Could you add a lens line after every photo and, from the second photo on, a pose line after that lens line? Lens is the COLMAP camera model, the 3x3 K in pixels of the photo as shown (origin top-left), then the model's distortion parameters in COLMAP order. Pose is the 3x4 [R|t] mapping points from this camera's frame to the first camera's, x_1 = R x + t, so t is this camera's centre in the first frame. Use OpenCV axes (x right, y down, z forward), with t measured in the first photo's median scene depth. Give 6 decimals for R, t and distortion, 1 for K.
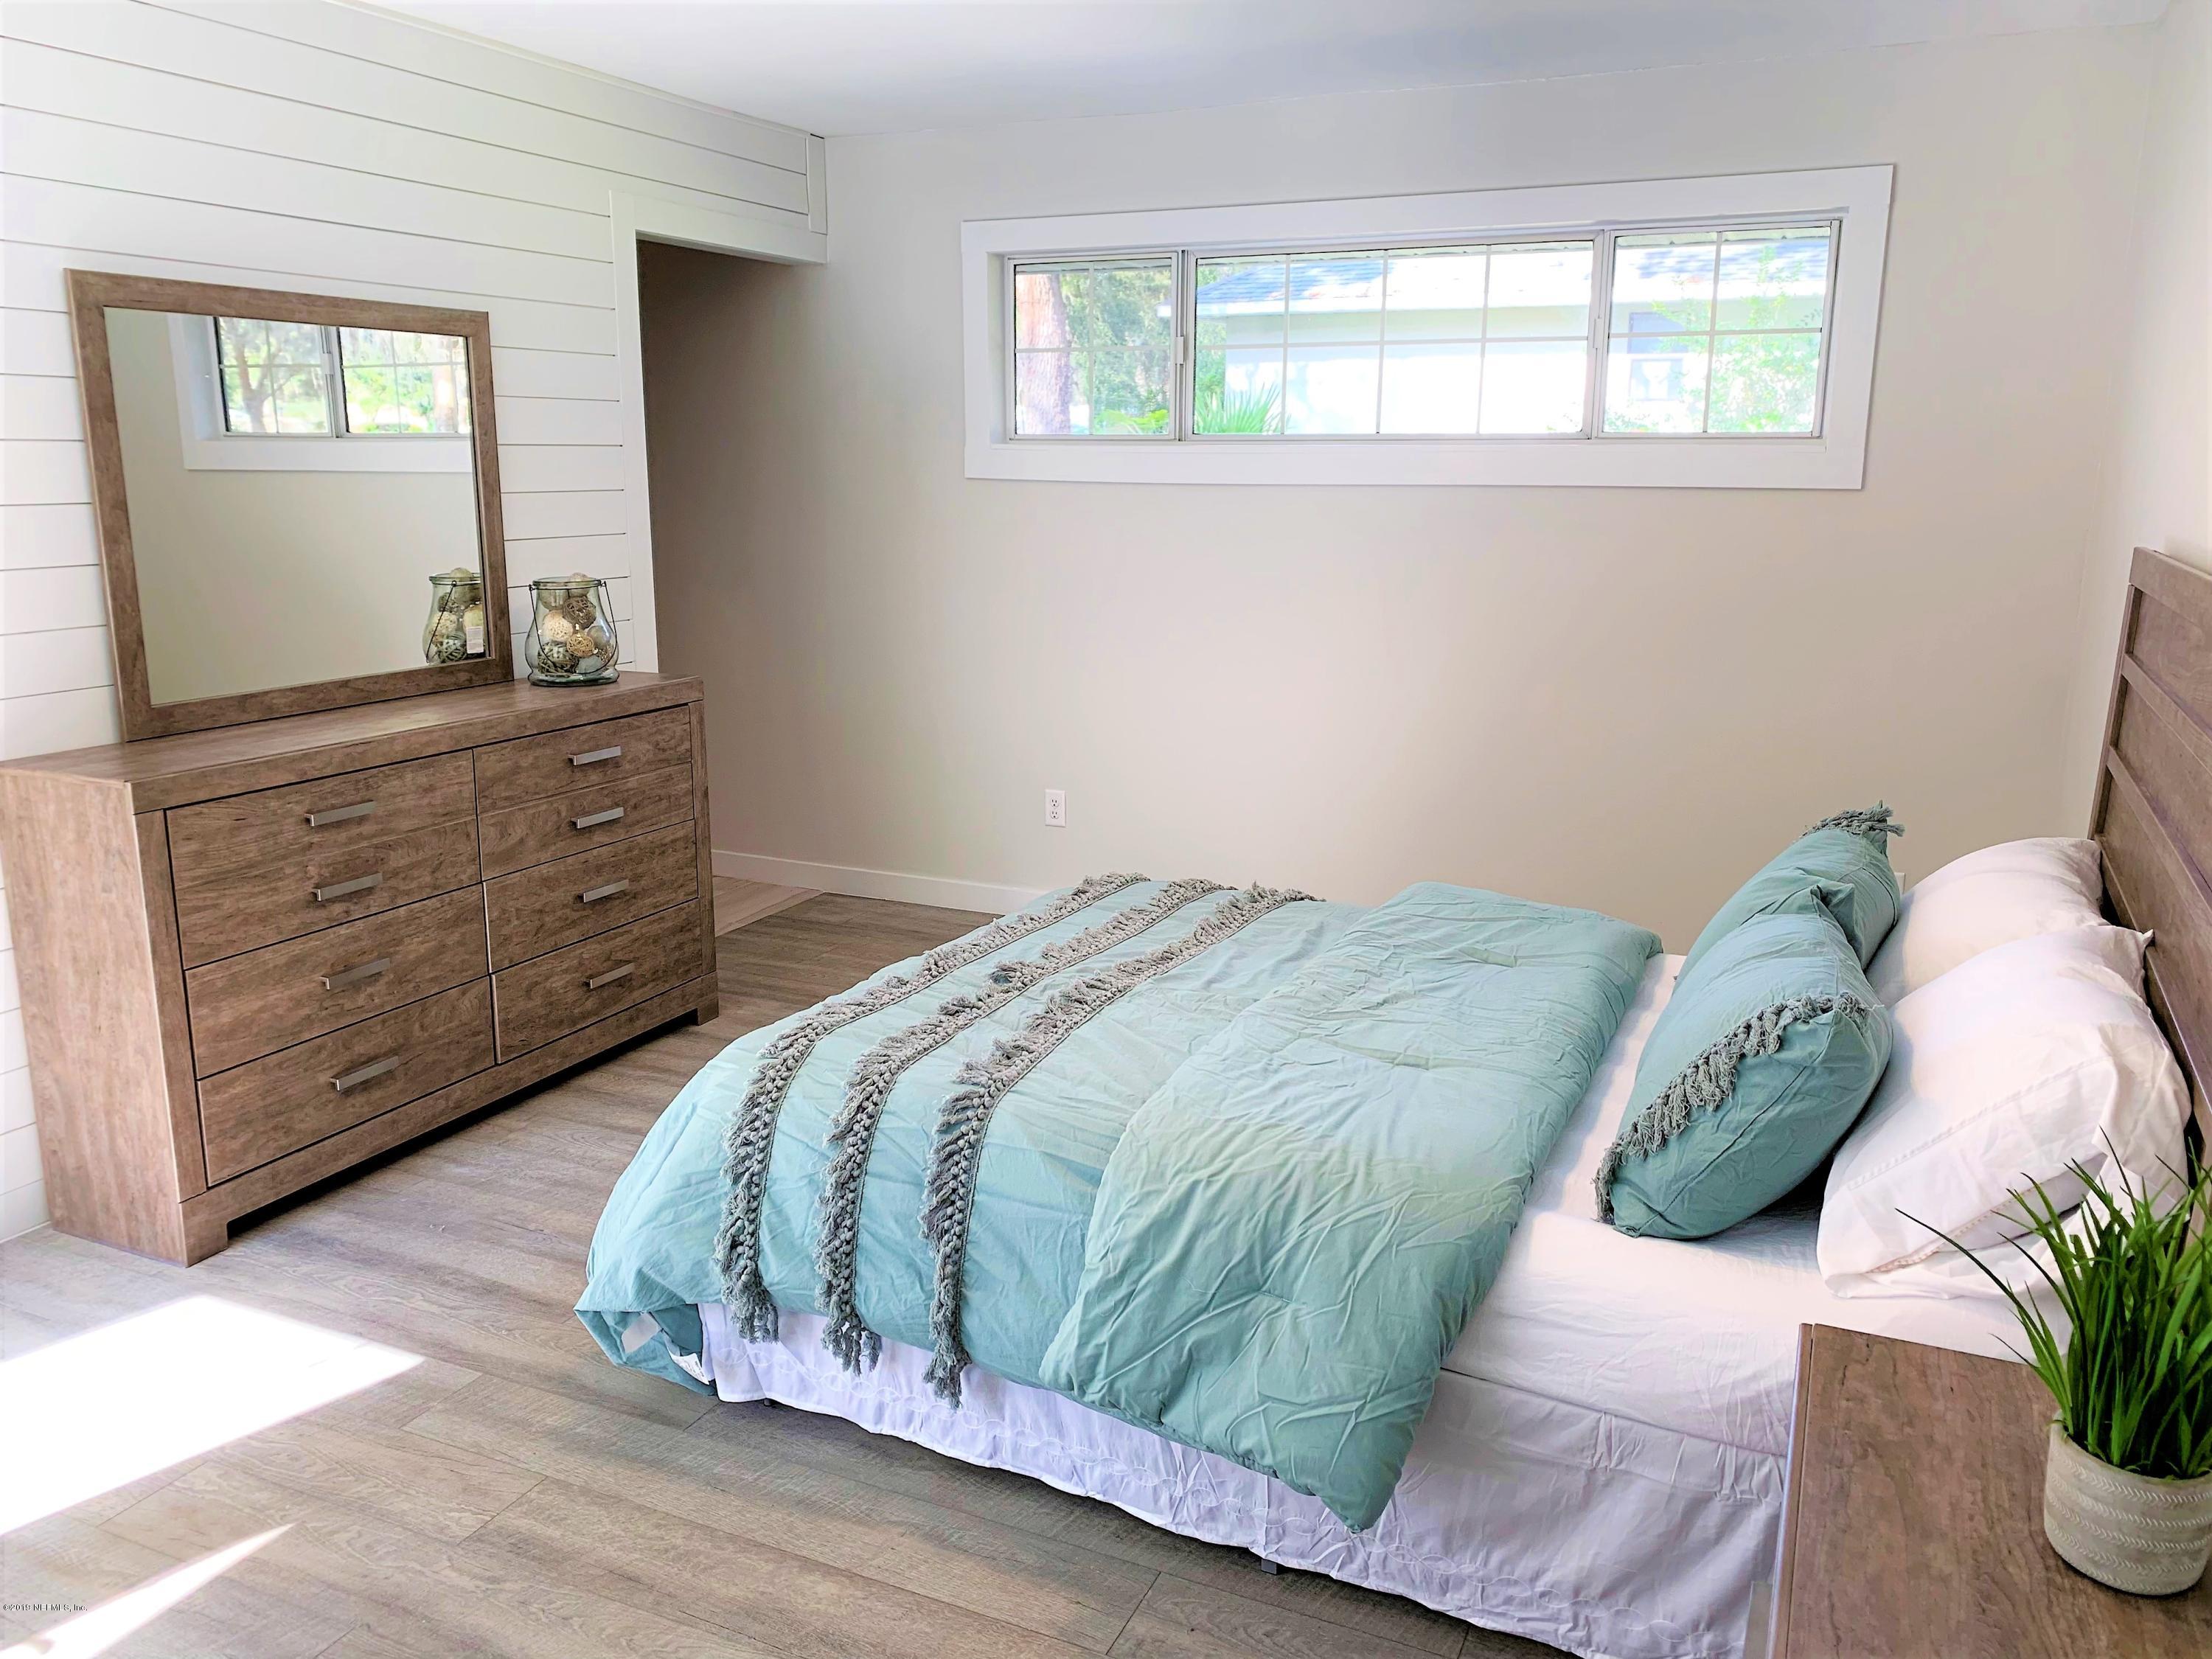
lens RADIAL K [[1686.3, 0, 1107.1], [0, 1686.3, 827.3], [0, 0, 1]] dist [0.036681, -0.037518]
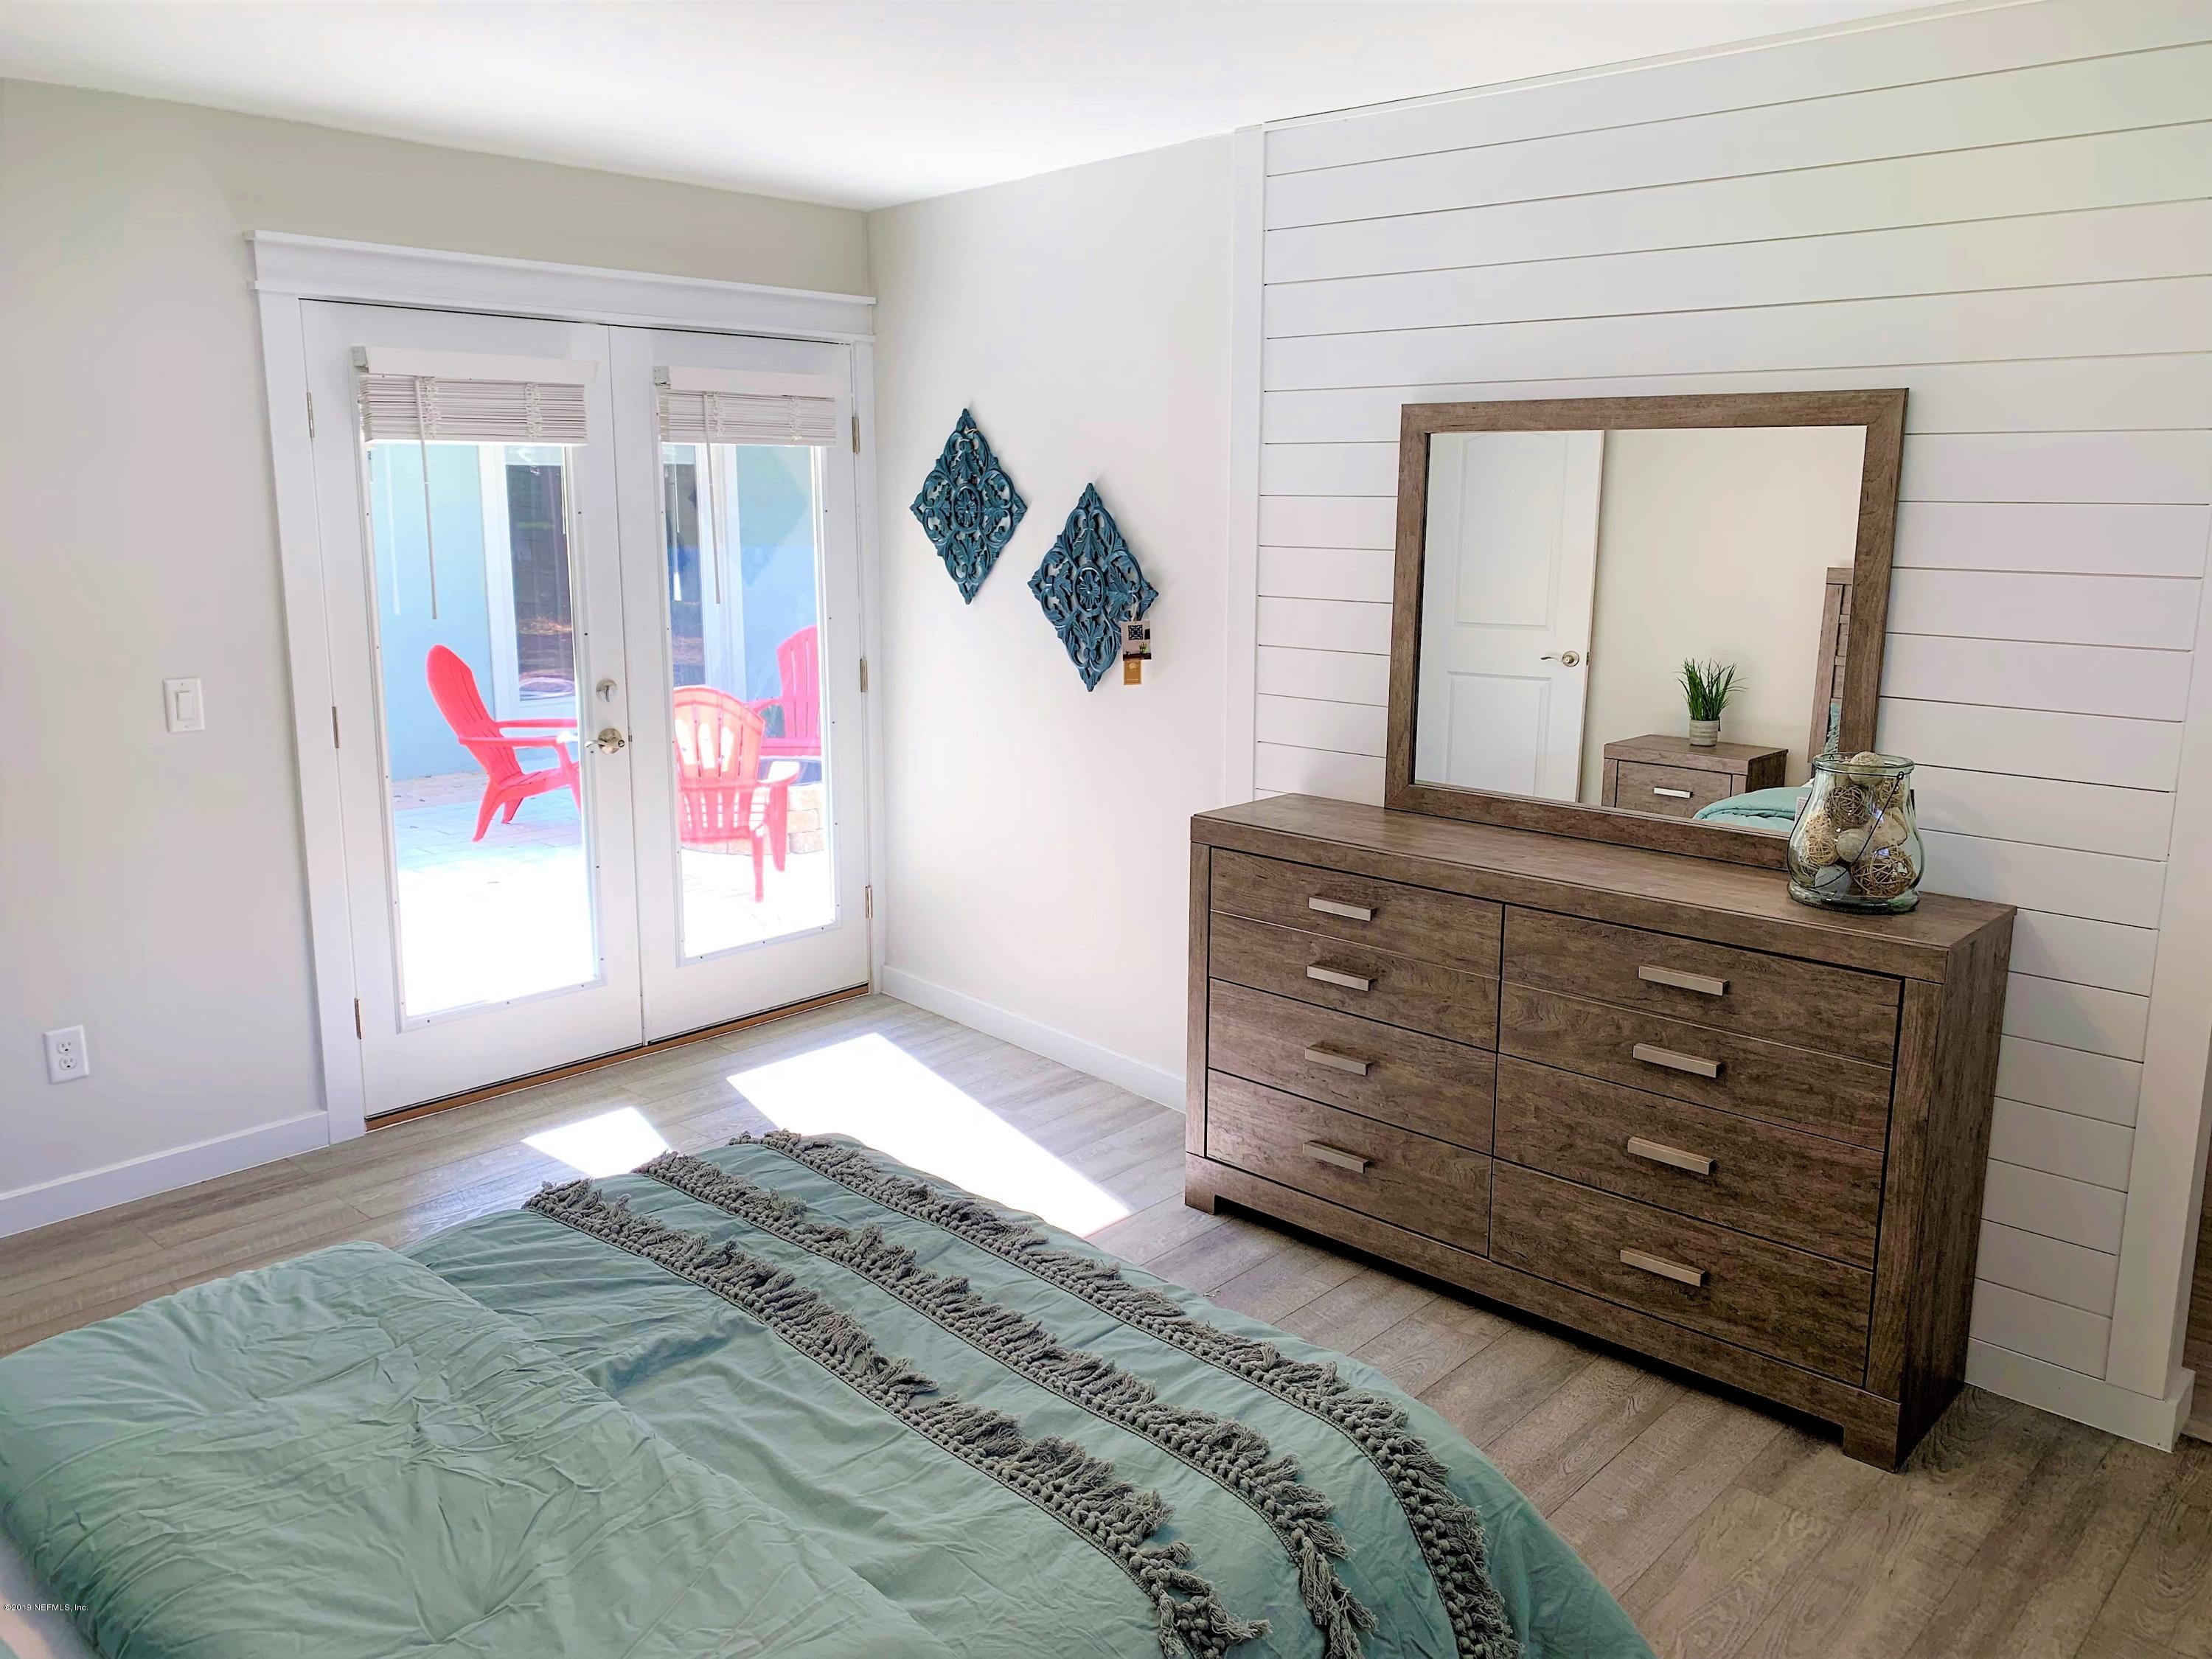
lens RADIAL K [[1686.3, 0, 1106.2], [0, 1686.3, 824.2], [0, 0, 1]] dist [0.036681, -0.037518]
pose [[-0.302877, 0.181063, -0.935672, 0.507277], [-0.217354, 0.942789, 0.252797, -0.264534], [0.927913, 0.279938, -0.246195, 1.019580]]
